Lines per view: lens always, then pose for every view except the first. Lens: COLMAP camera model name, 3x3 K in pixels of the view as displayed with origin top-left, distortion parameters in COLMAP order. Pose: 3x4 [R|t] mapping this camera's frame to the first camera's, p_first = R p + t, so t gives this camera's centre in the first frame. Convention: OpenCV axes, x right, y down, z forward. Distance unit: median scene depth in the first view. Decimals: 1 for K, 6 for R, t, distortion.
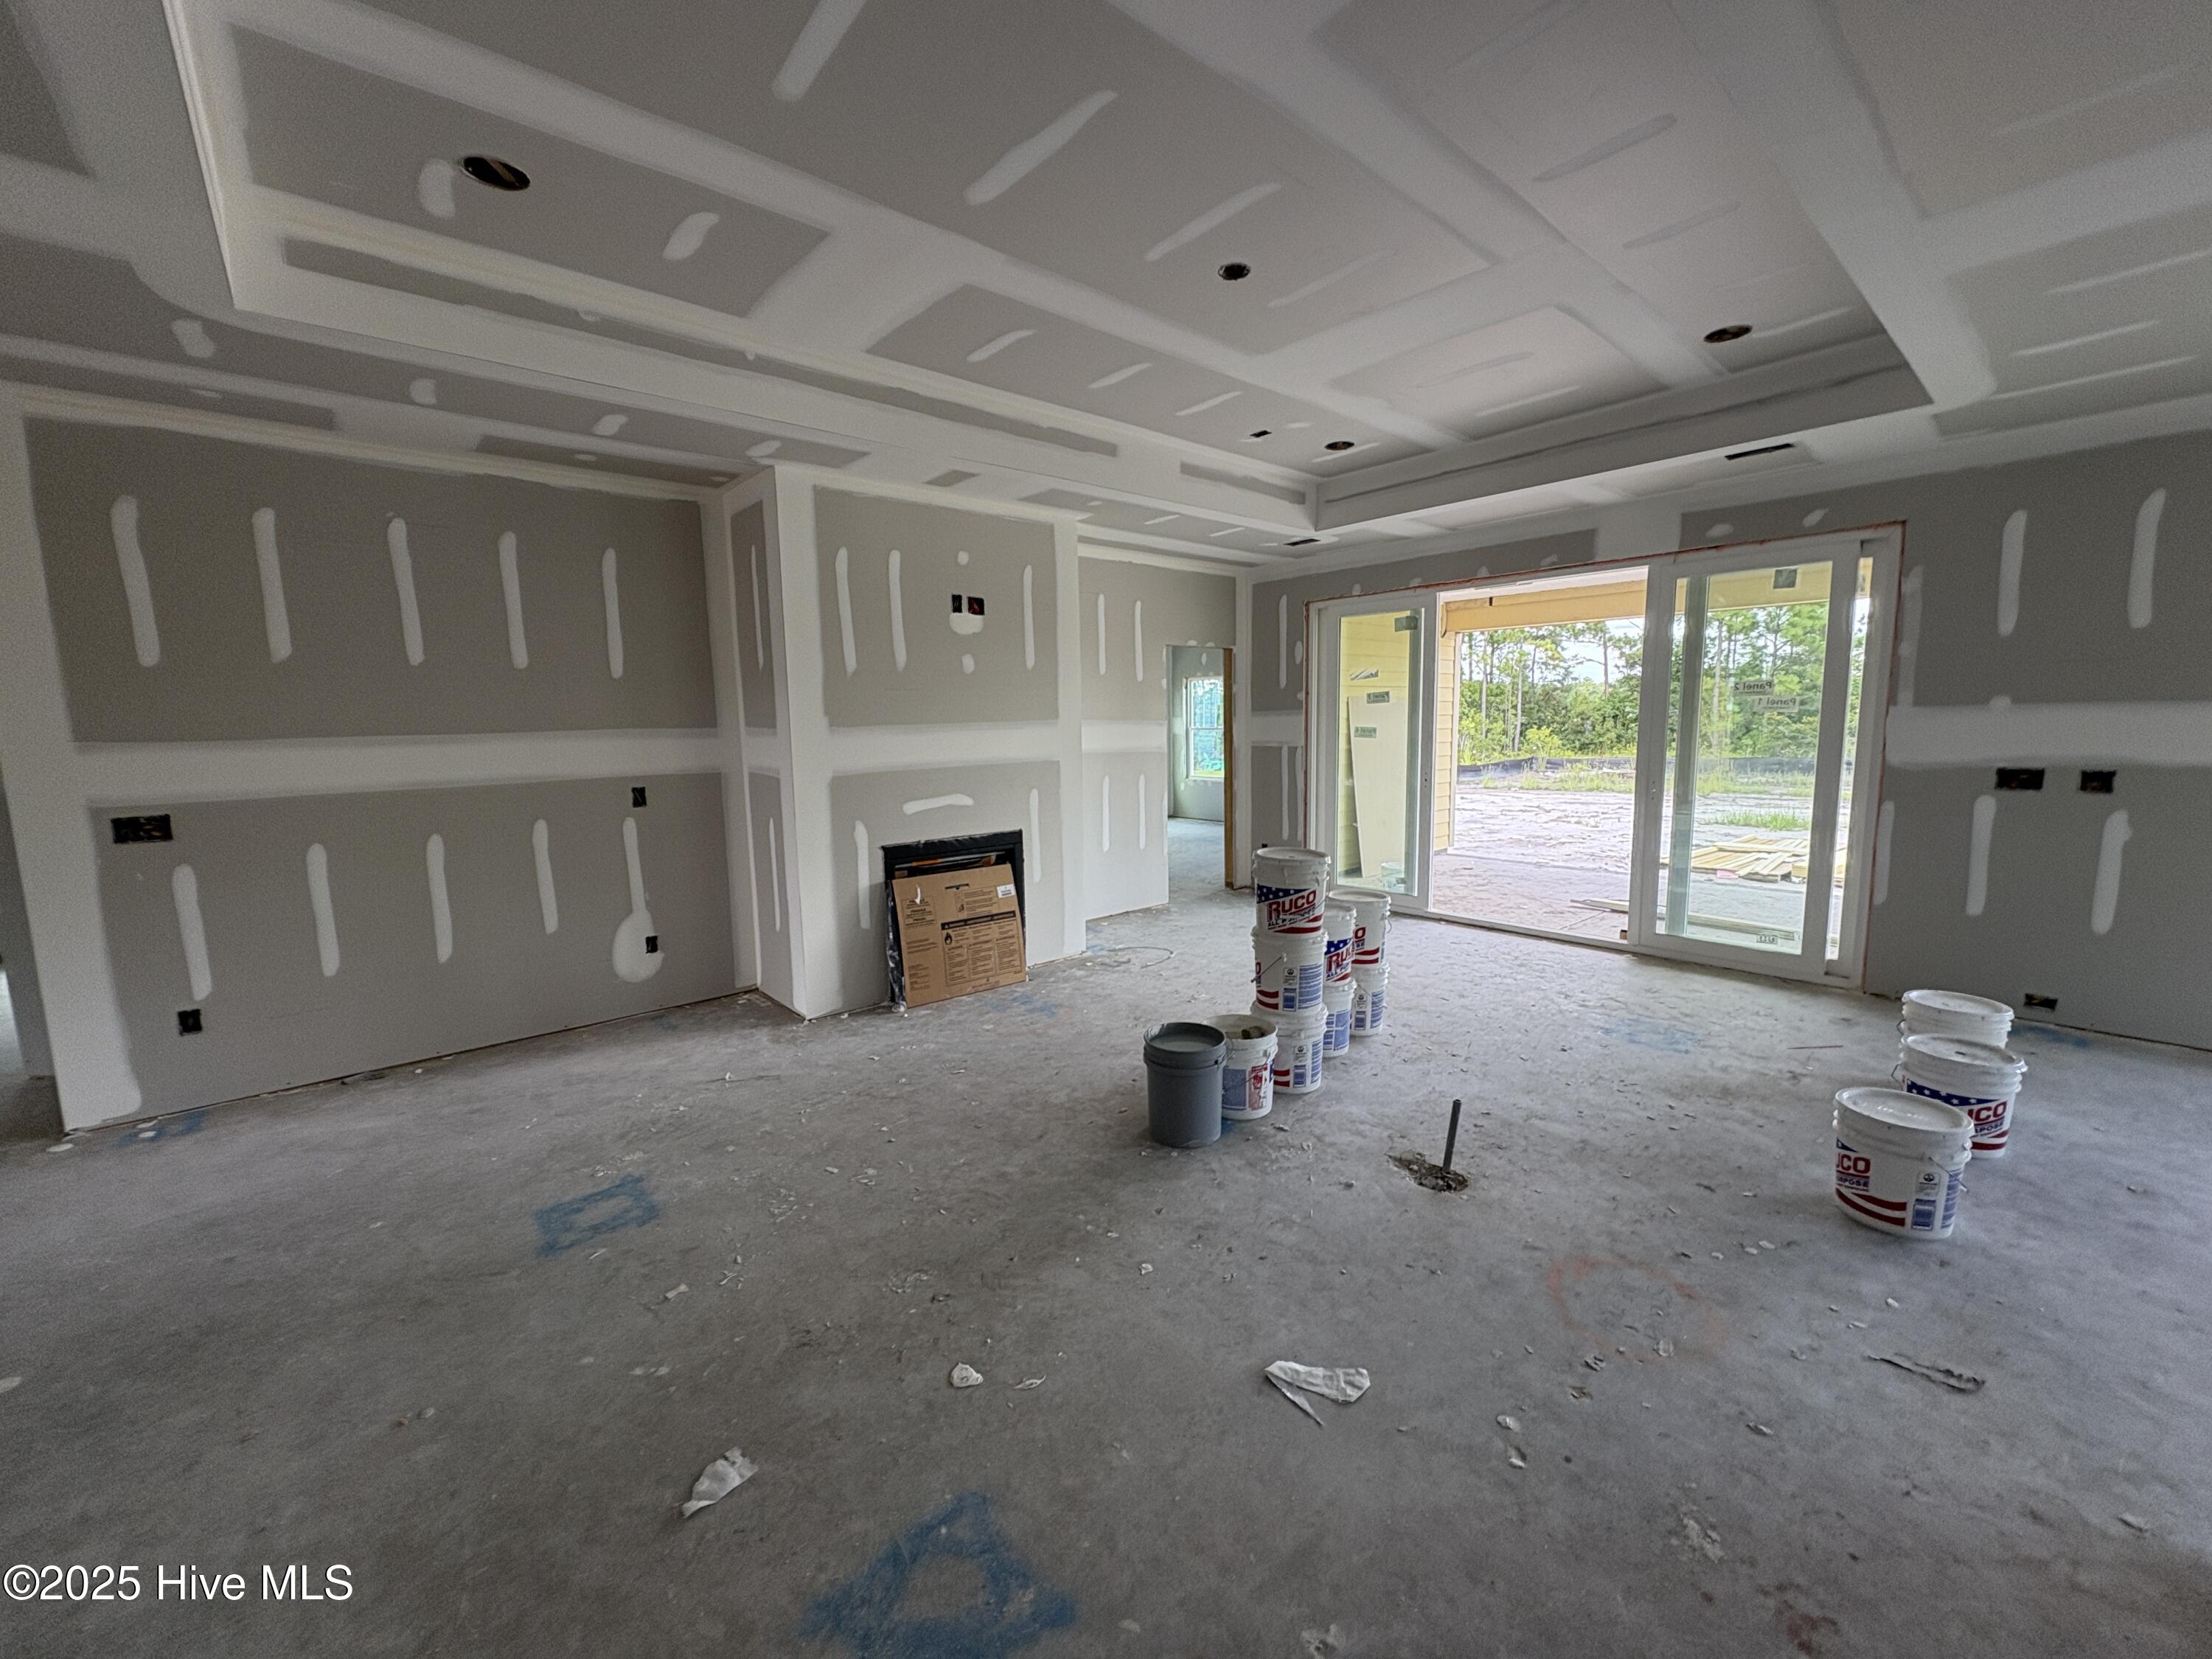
lens RADIAL K [[881.9, 0, 1107.4], [0, 881.9, 830.2], [0, 0, 1]] dist [-0.000802, -0.000106]
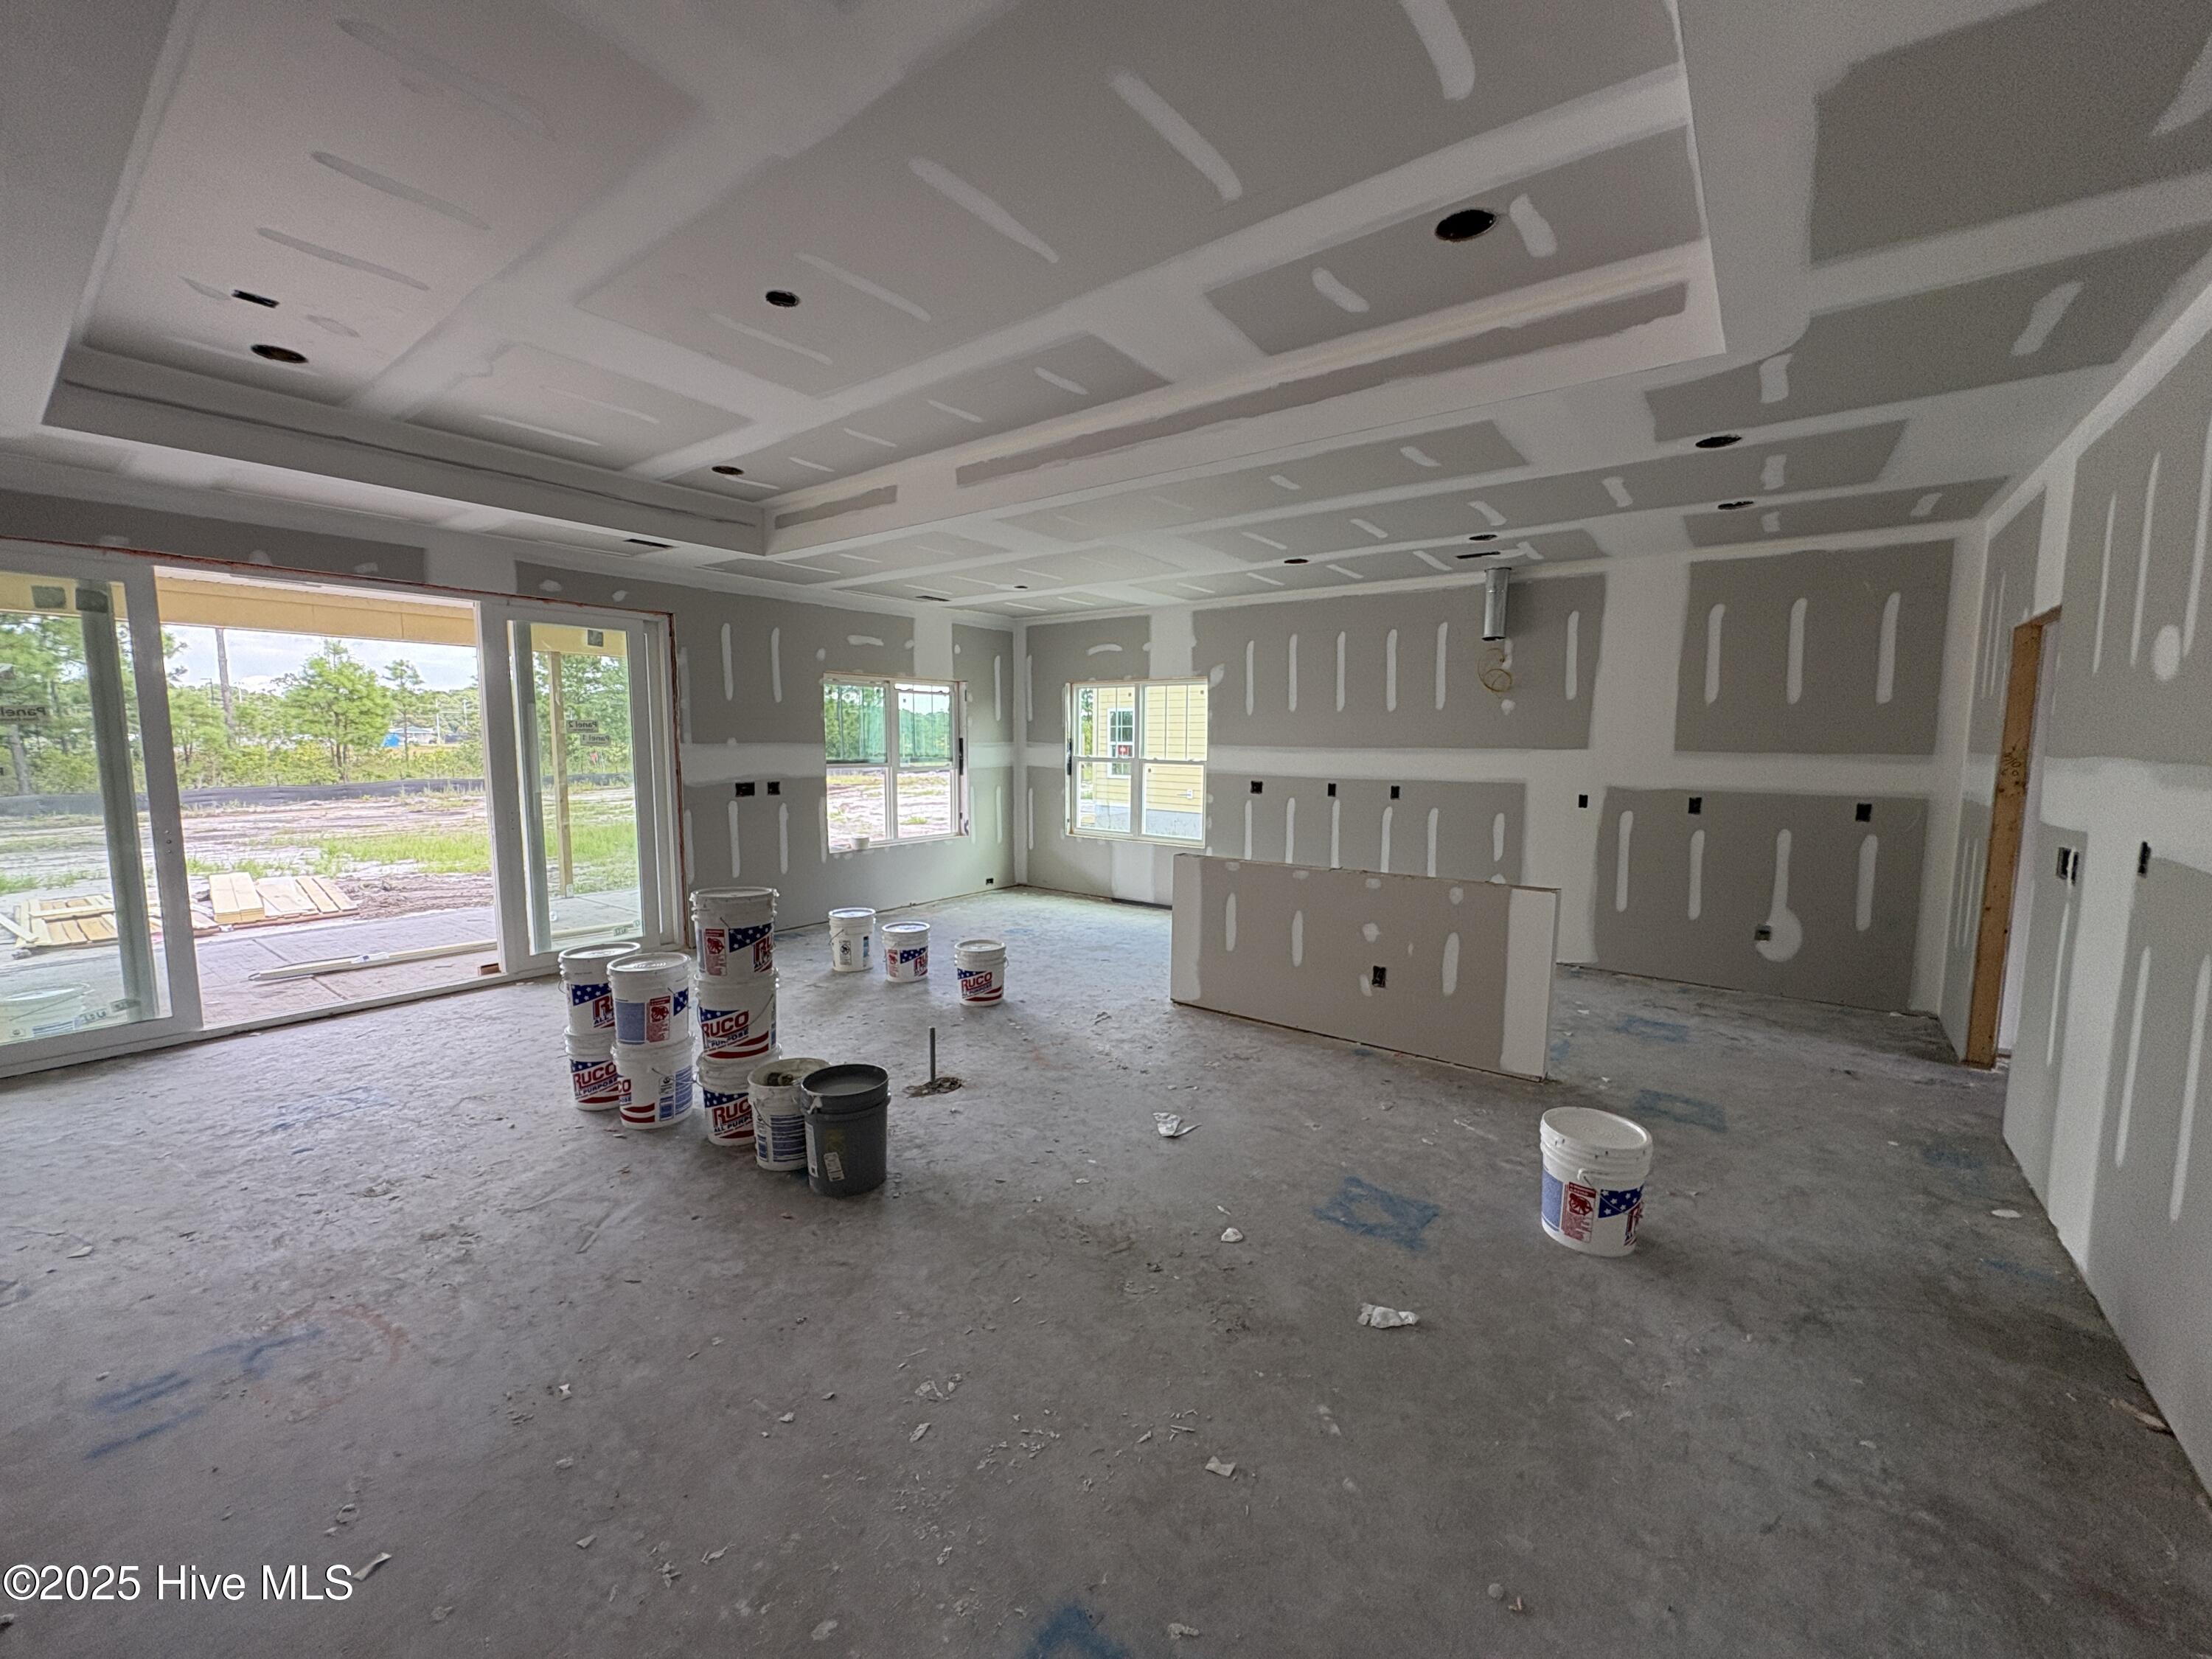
lens RADIAL K [[881.9, 0, 1107.4], [0, 881.9, 830.2], [0, 0, 1]] dist [-0.000802, -0.000106]
pose [[-0.210560, -0.084224, 0.973946, -0.697262], [0.121192, 0.986347, 0.111498, -0.084292], [-0.970040, 0.141511, -0.197478, 0.686615]]
